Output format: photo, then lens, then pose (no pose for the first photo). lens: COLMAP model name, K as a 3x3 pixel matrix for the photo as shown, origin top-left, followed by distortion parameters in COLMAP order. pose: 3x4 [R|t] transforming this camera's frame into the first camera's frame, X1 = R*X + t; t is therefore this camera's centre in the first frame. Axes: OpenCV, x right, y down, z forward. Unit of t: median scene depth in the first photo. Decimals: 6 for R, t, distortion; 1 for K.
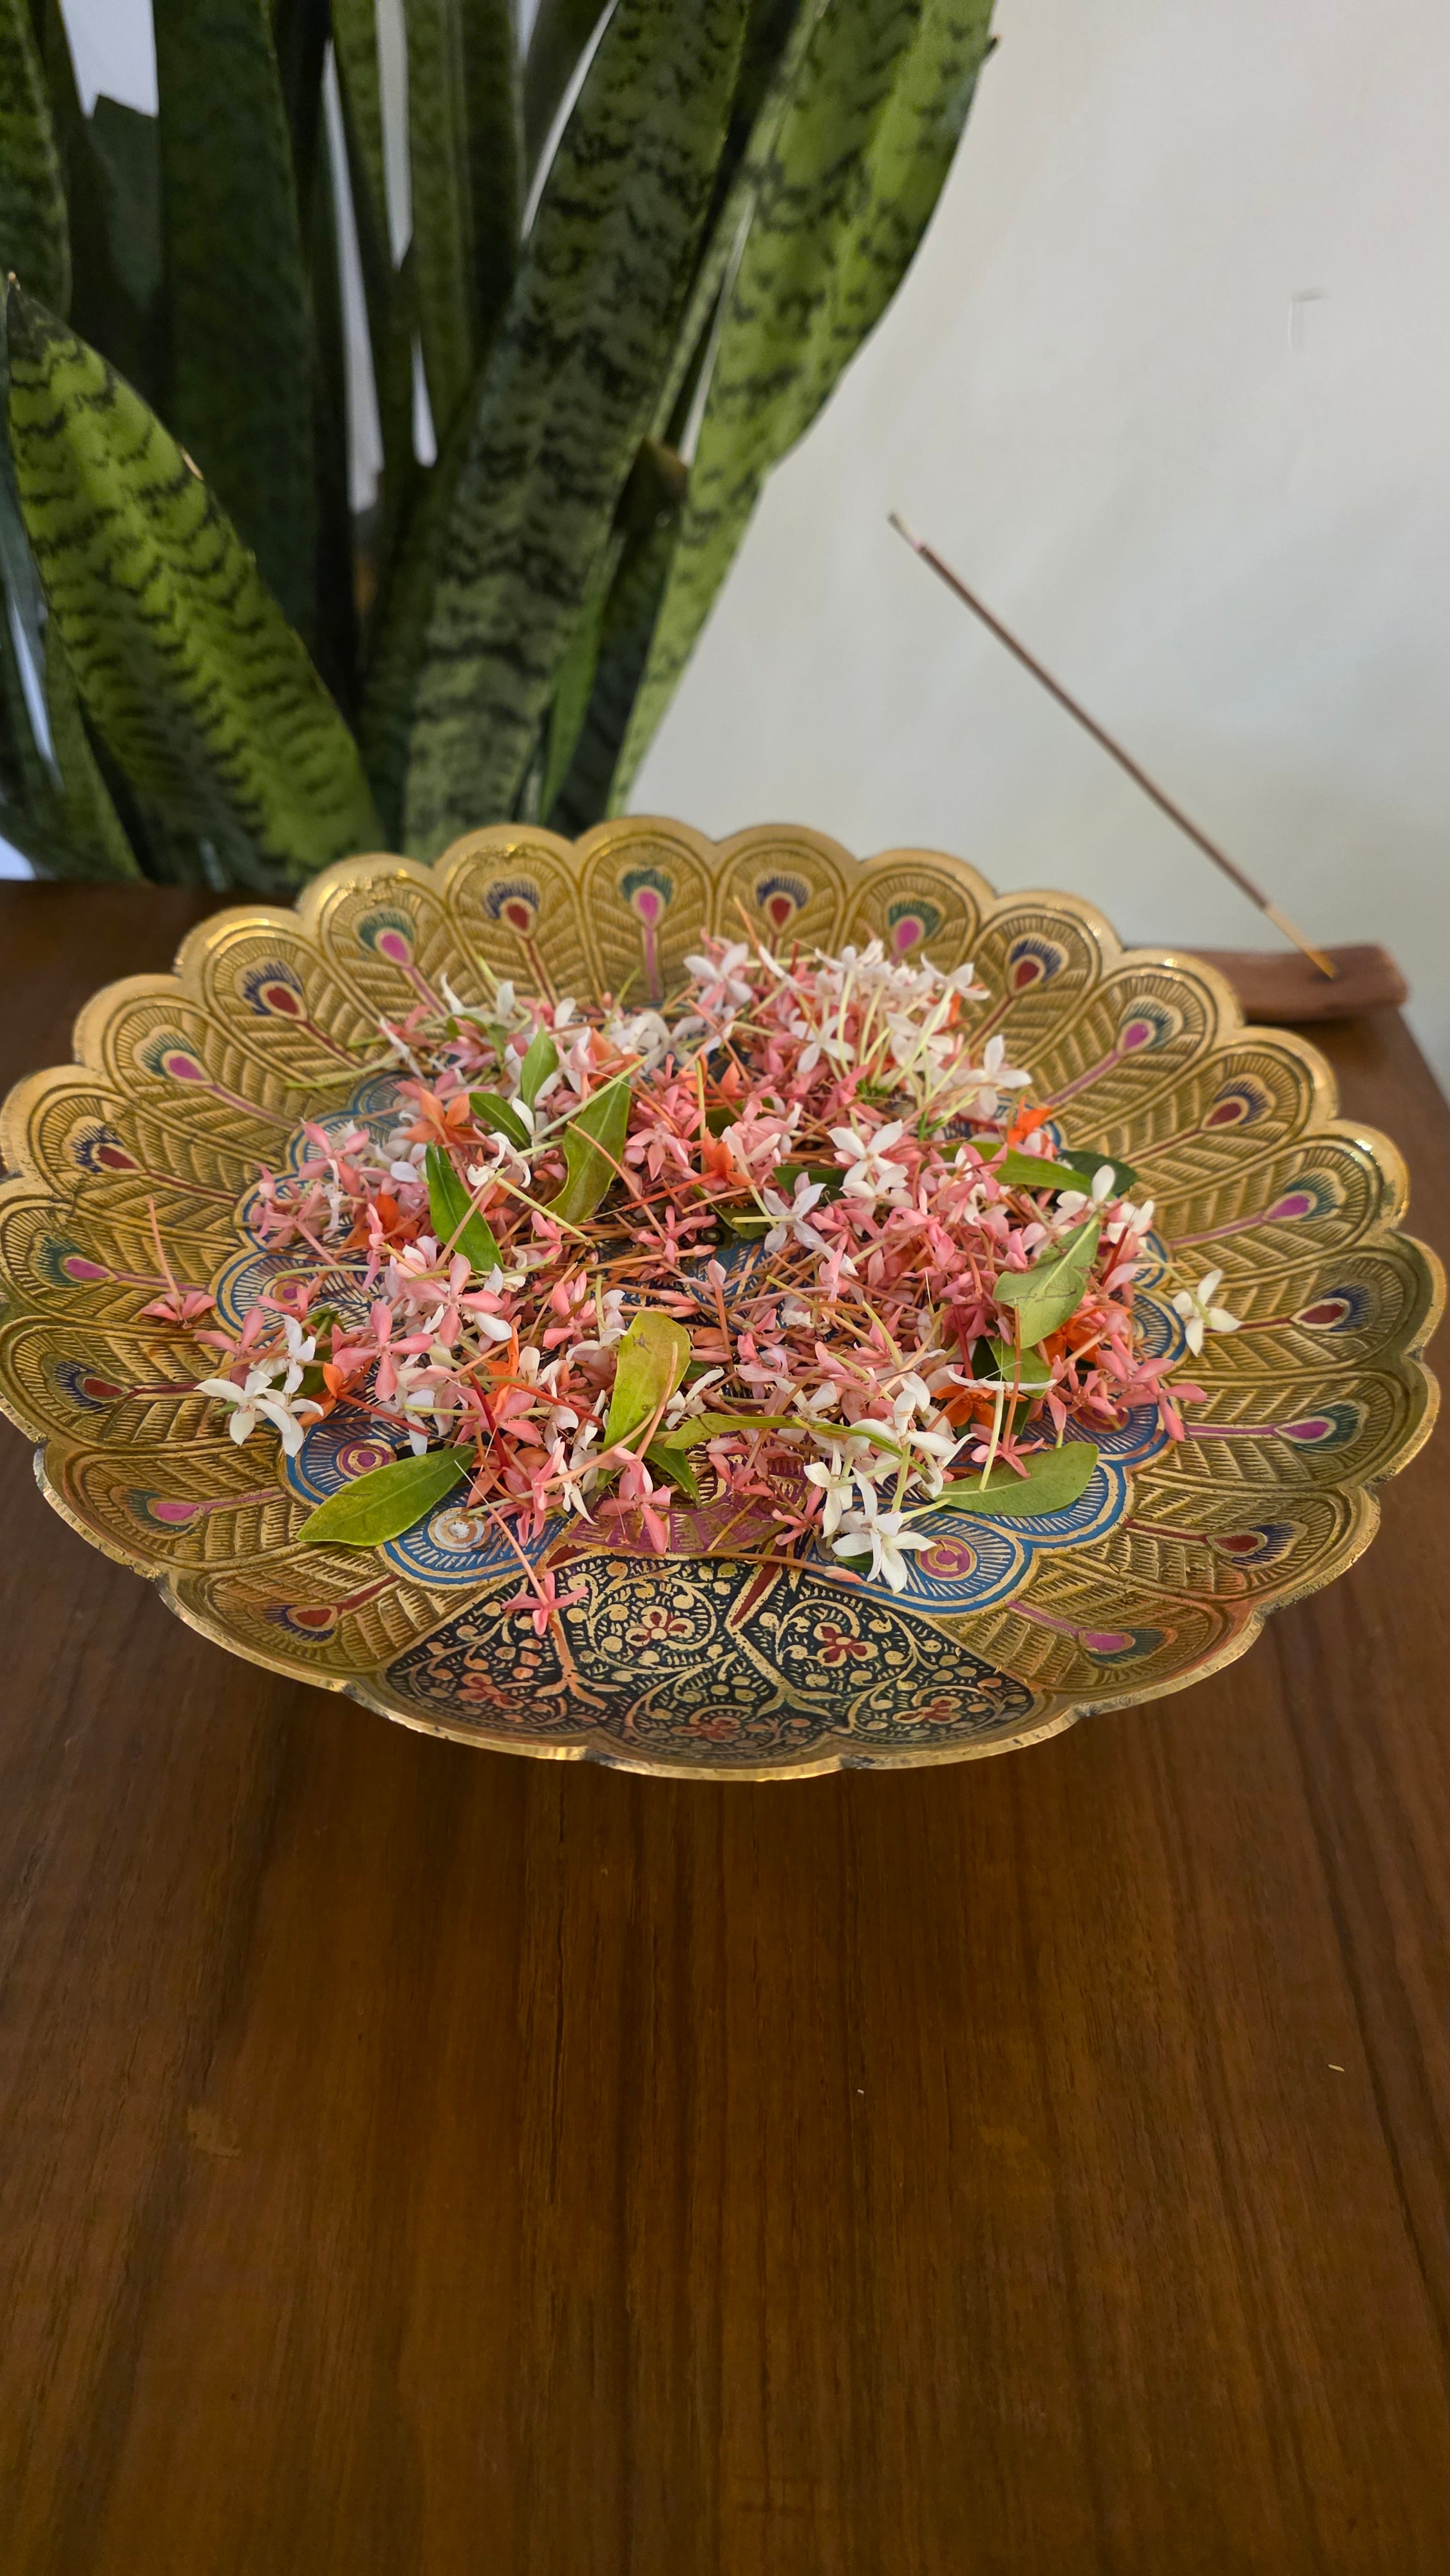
lens RADIAL K [[1767.1, 0, 715.6], [0, 1767.1, 1254.8], [0, 0, 1]] dist [0.008613, -0.020865]
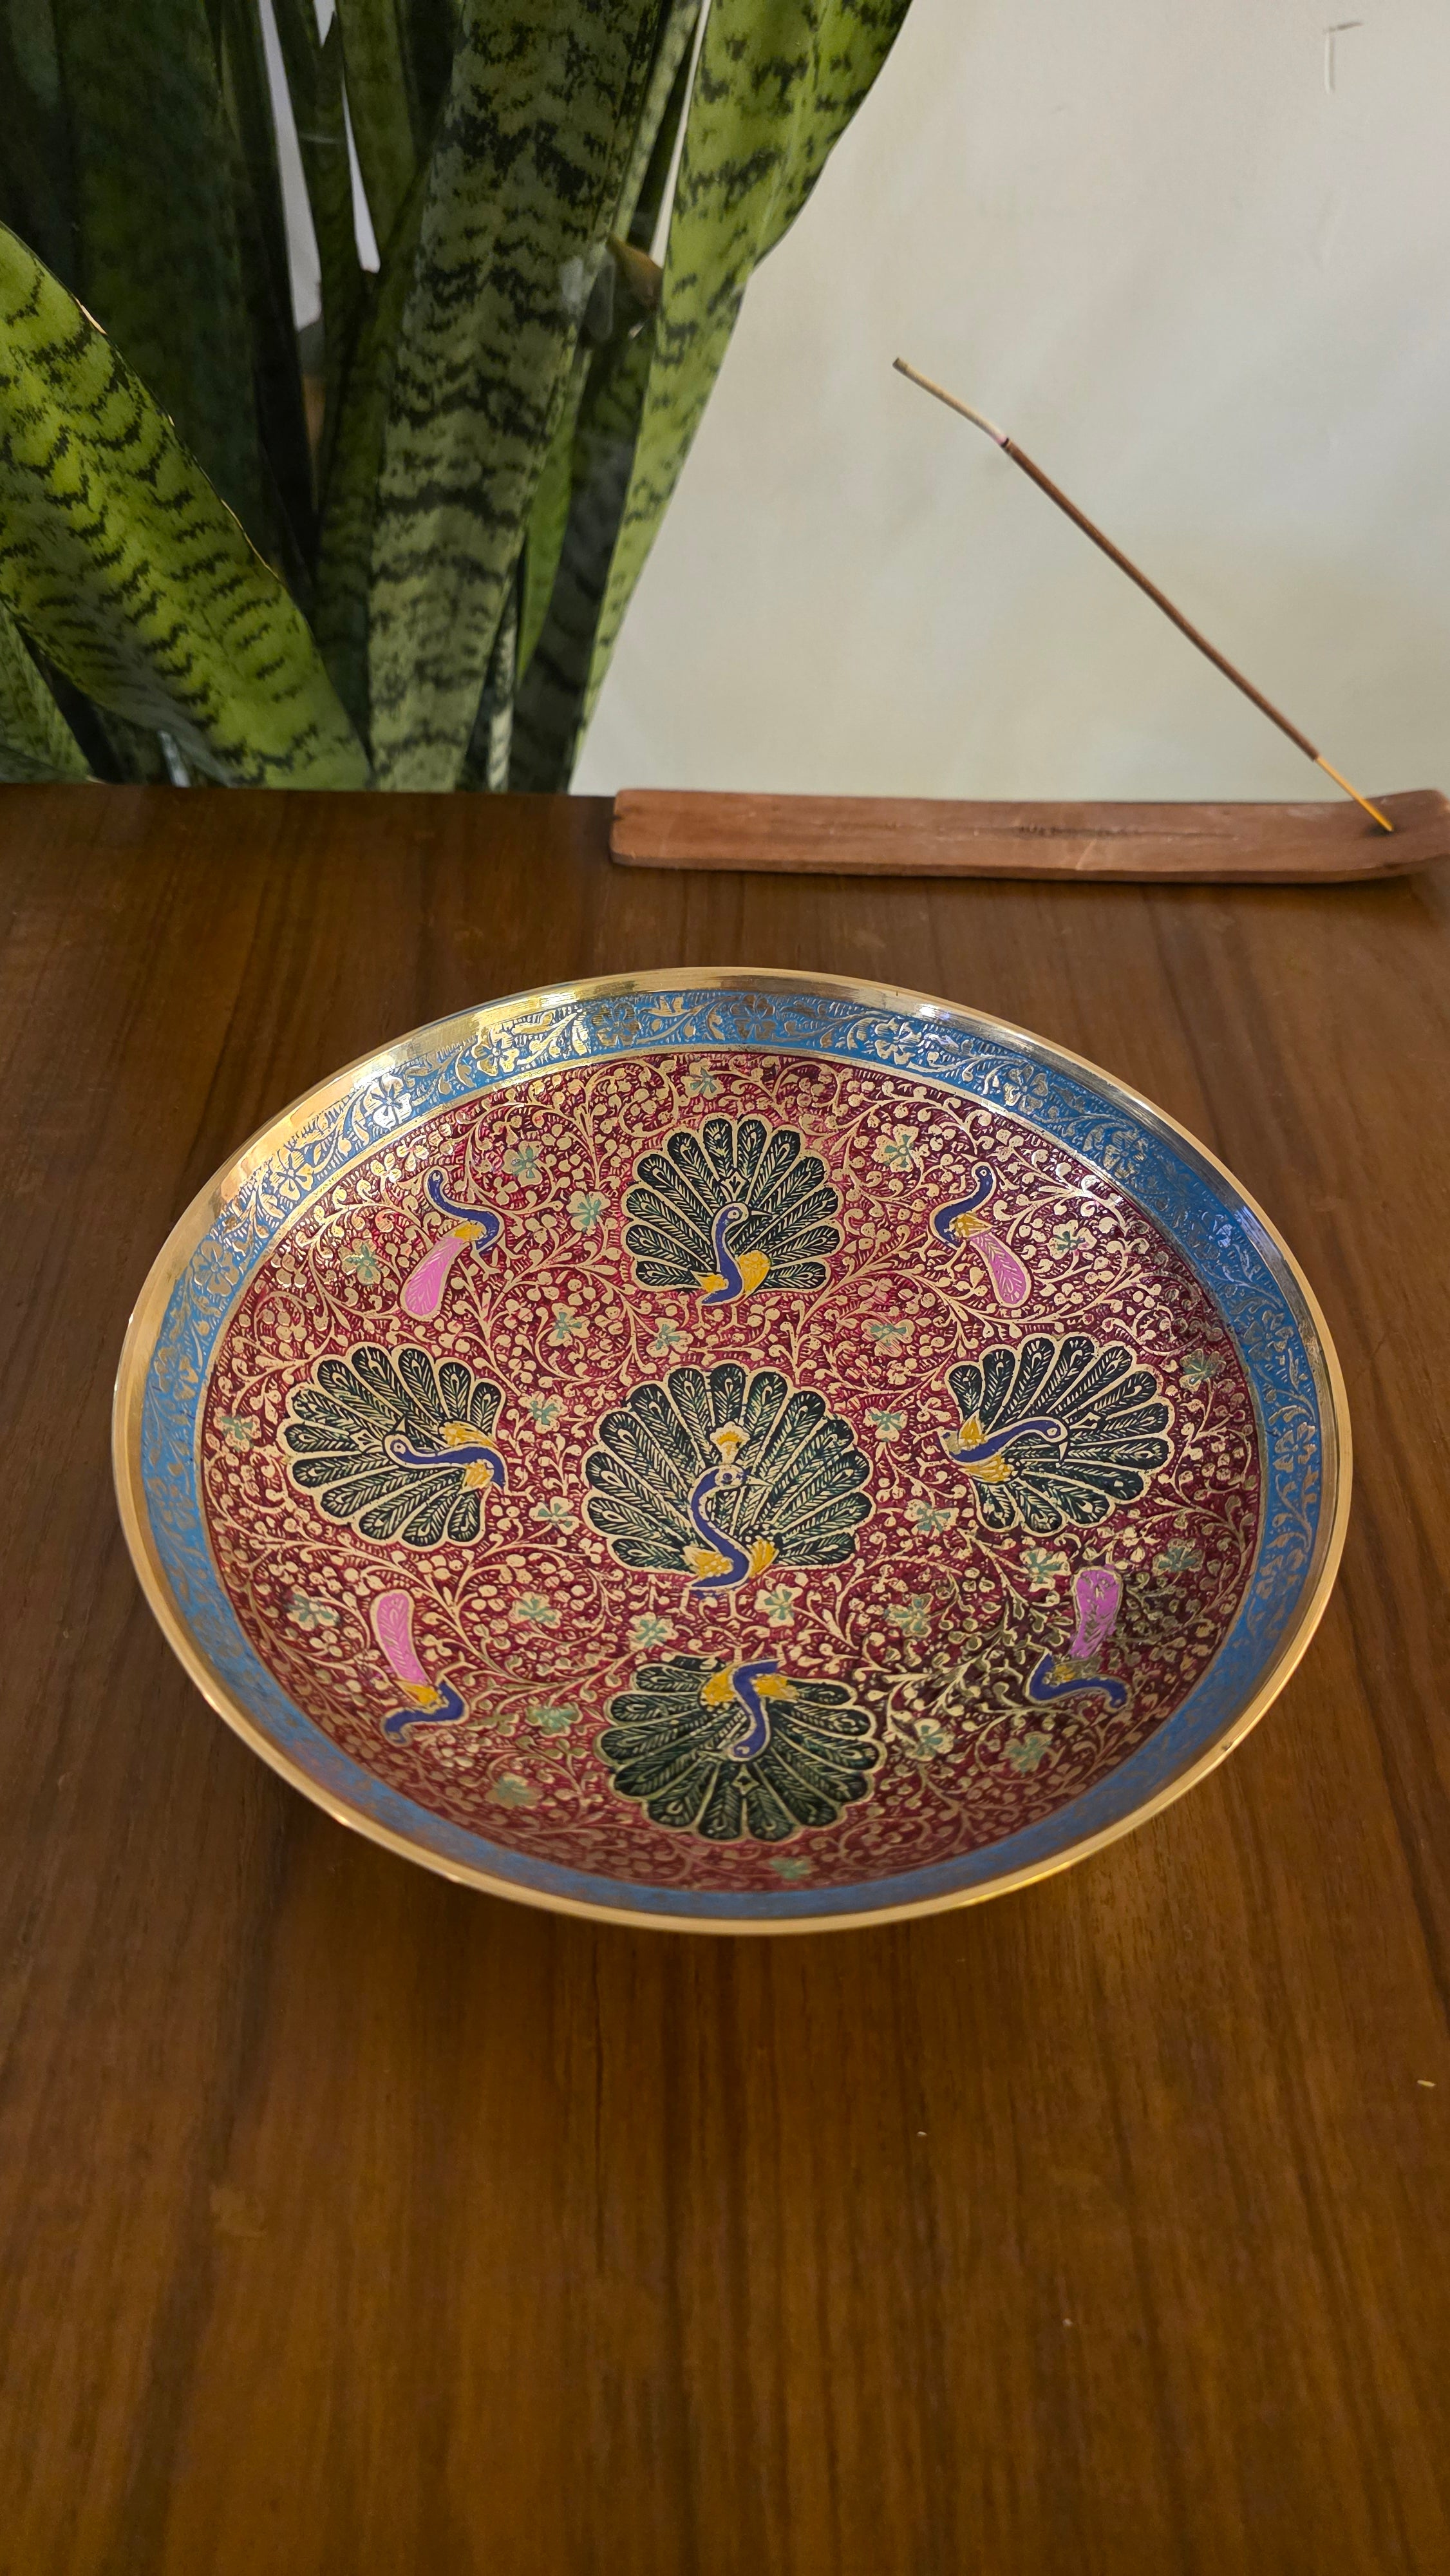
lens RADIAL K [[1768.7, 0, 721.3], [0, 1768.7, 1267.9], [0, 0, 1]] dist [0.010000, -0.018374]
pose [[0.999016, -0.043333, -0.009457, 0.002730], [0.044124, 0.992644, 0.112740, -0.061724], [0.004502, -0.113047, 0.993579, 0.073679]]
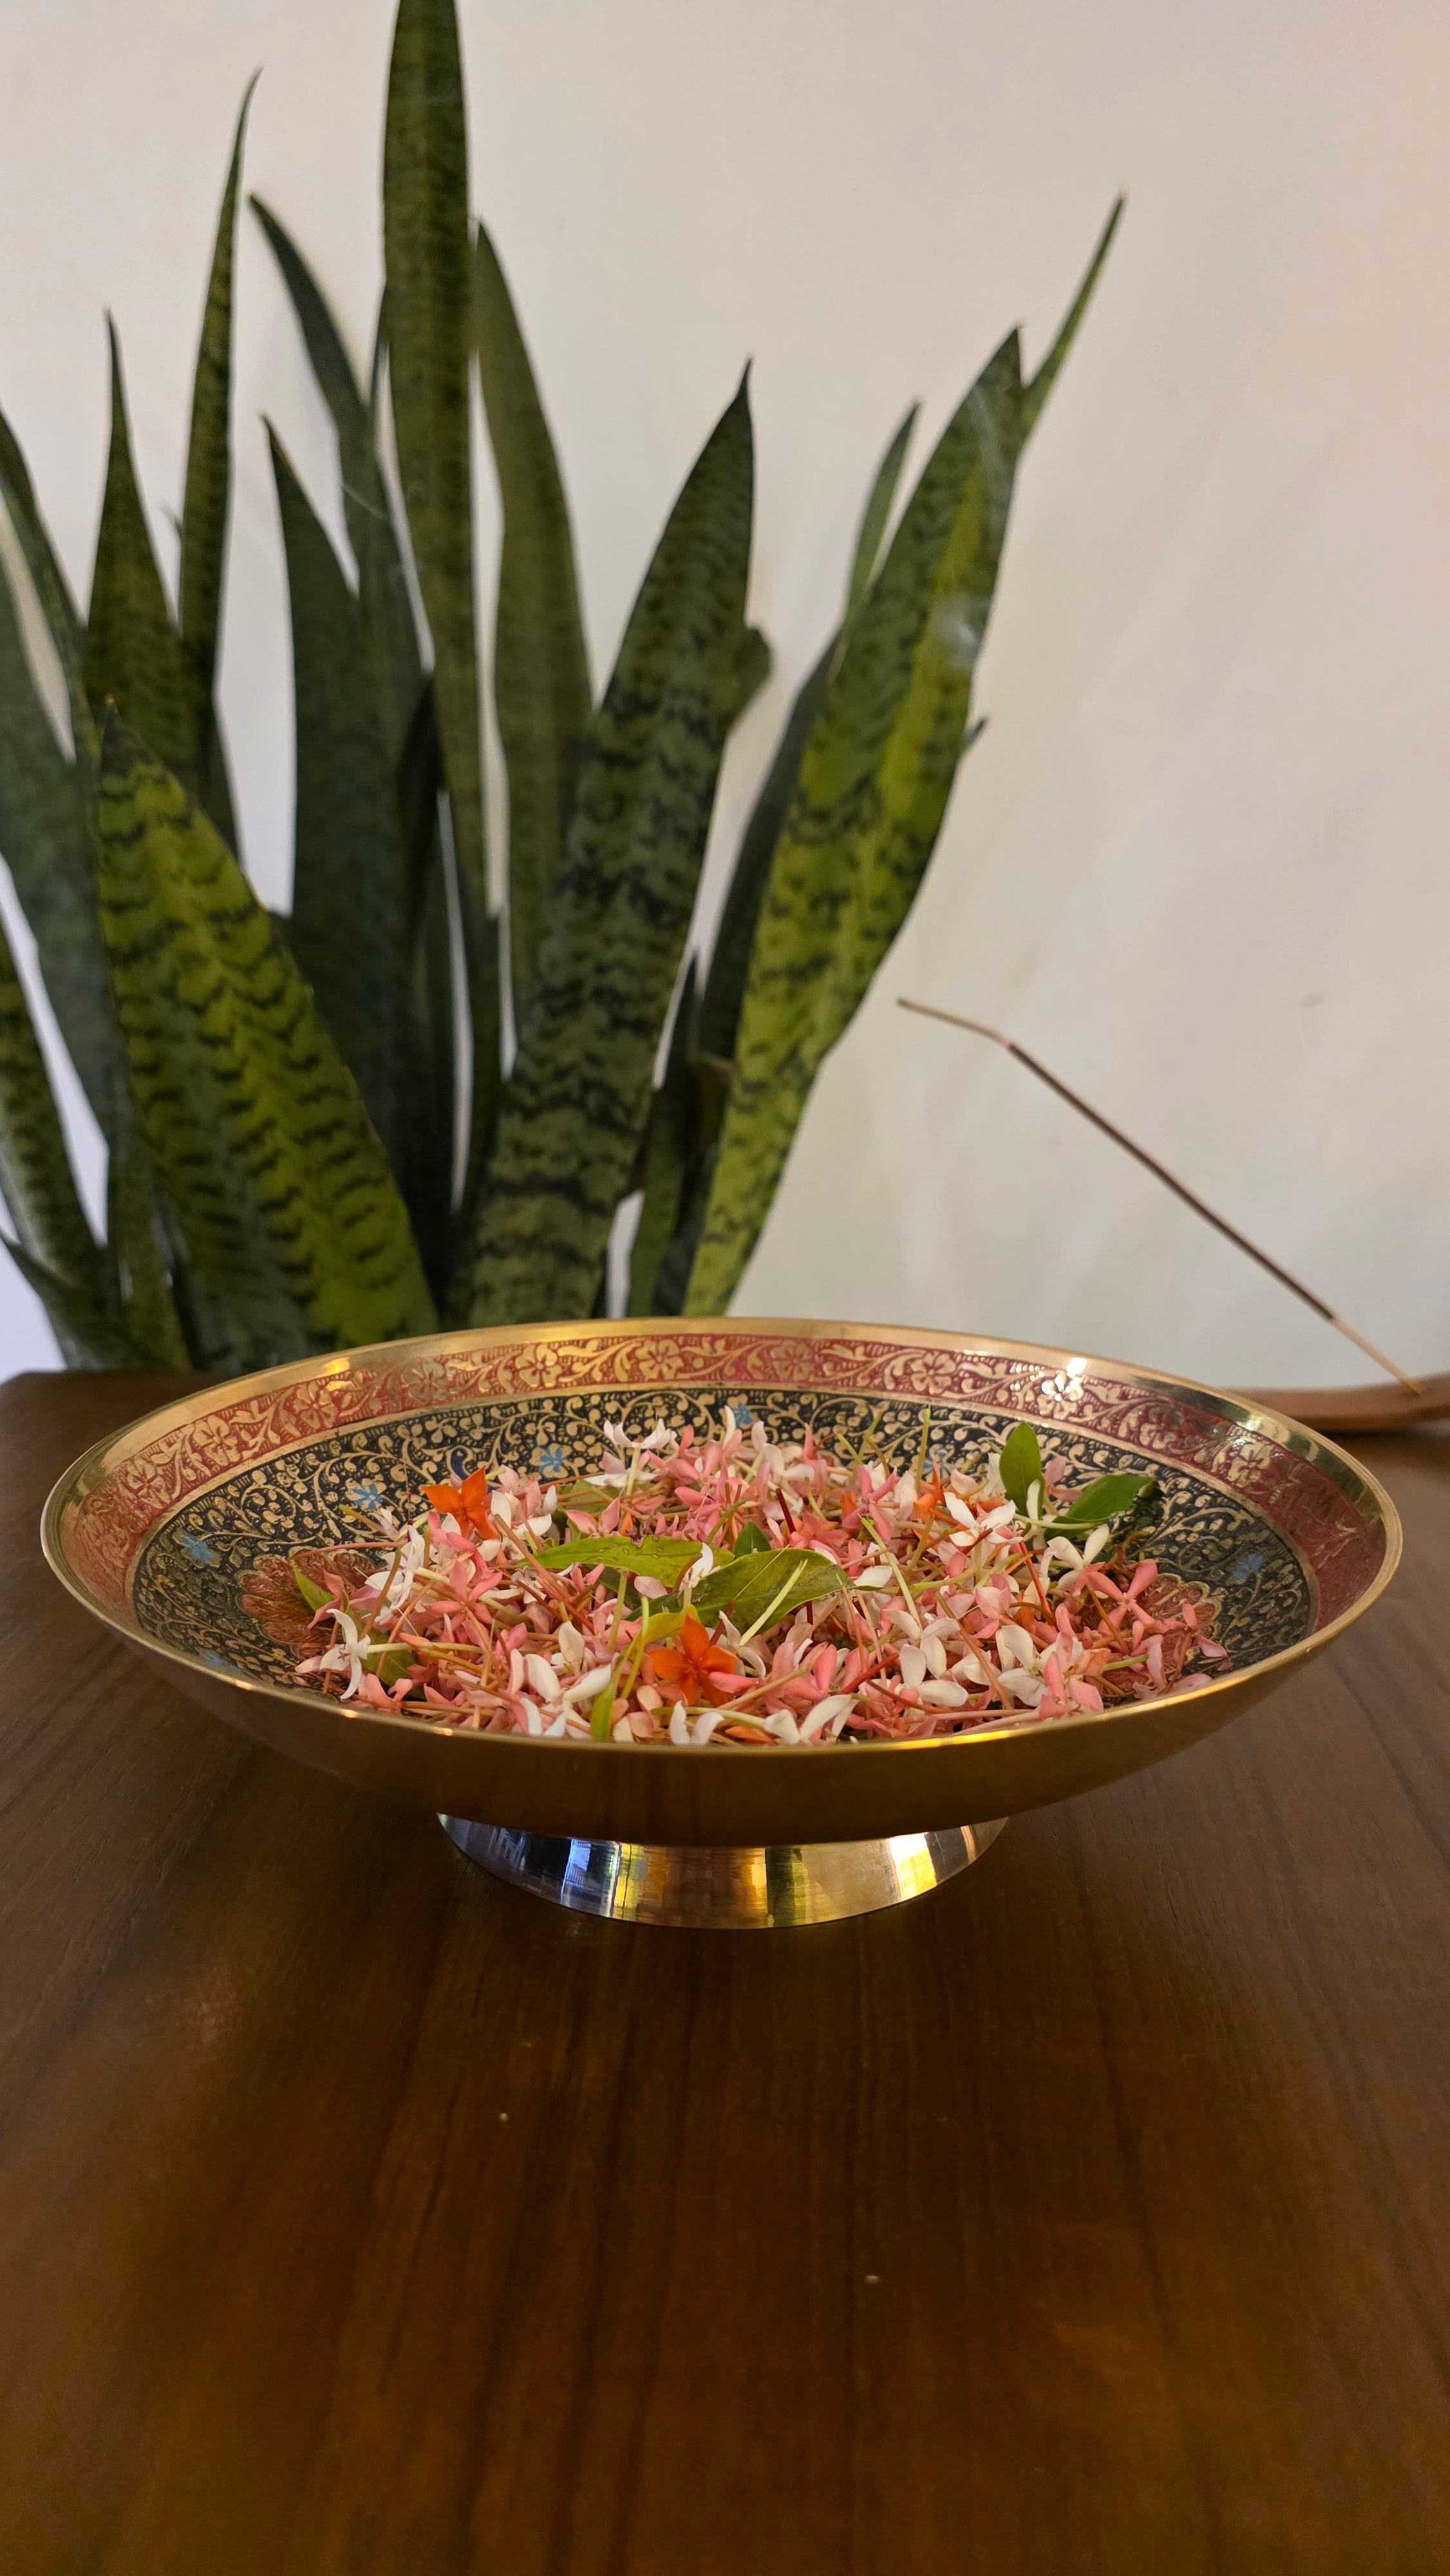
lens RADIAL K [[1749.8, 0, 731.1], [0, 1749.8, 1339.5], [0, 0, 1]] dist [0.015127, -0.039486]
pose [[0.997024, -0.043821, -0.063429, 0.055449], [0.009098, 0.883876, -0.467632, 0.301380], [0.076556, 0.465663, 0.881644, 0.167191]]
